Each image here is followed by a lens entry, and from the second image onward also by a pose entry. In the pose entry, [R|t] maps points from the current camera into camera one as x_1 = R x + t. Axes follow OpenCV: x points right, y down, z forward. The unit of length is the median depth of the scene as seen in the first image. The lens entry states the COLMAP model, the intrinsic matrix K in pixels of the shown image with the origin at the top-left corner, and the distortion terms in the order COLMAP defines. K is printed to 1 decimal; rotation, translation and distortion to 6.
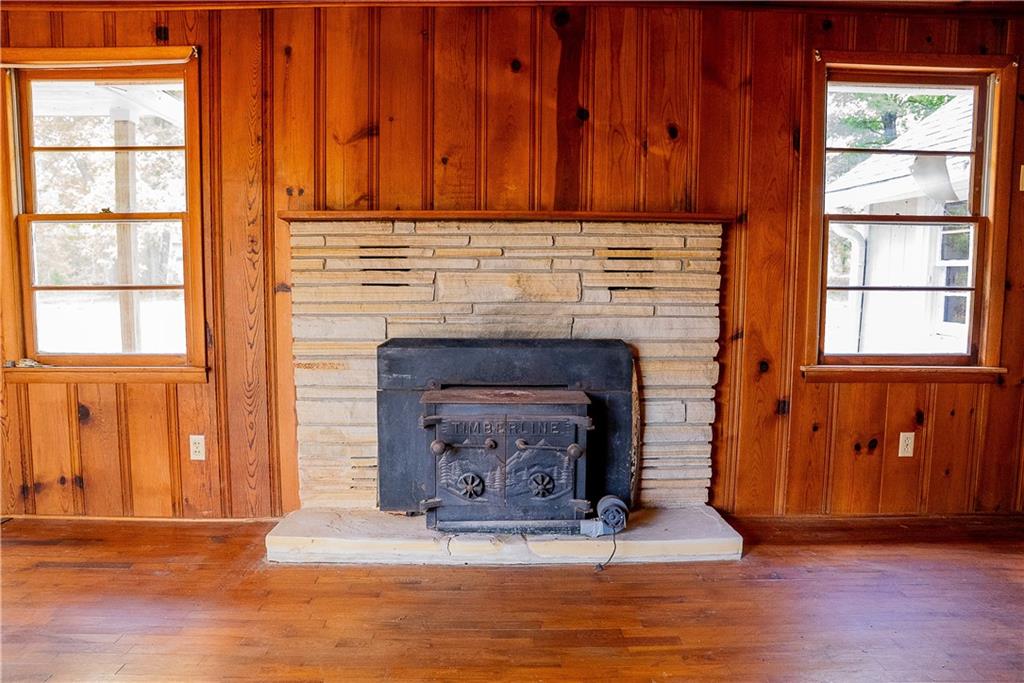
lens RADIAL K [[709.0, 0, 512.3], [0, 709.0, 347.7], [0, 0, 1]] dist [-0.089432, 0.028575]
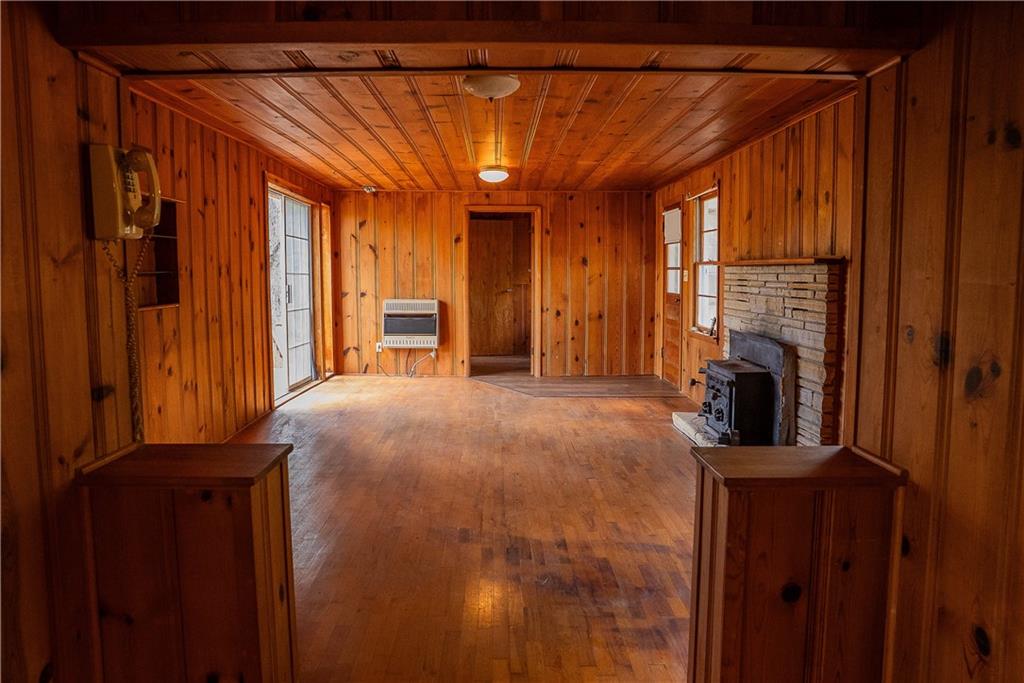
lens RADIAL K [[709.0, 0, 511.7], [0, 709.0, 339.2], [0, 0, 1]] dist [-0.089432, 0.028575]
pose [[0.000628, 0.092534, -0.995709, 1.637999], [-0.079921, 0.992529, 0.092188, -0.109458], [0.996801, 0.079520, 0.008018, 0.397501]]
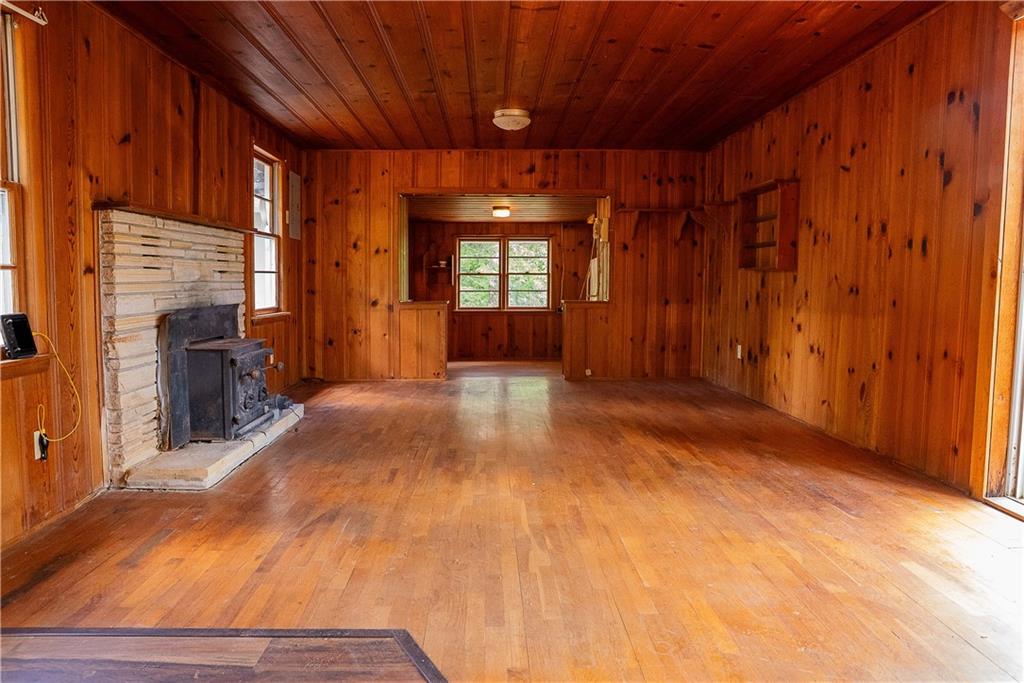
lens RADIAL K [[709.0, 0, 512.2], [0, 709.0, 341.7], [0, 0, 1]] dist [-0.089432, 0.028575]
pose [[-0.009706, -0.091954, 0.995716, -1.384380], [0.079056, 0.992575, 0.092434, -0.023797], [-0.996823, 0.079615, -0.002365, 0.388631]]
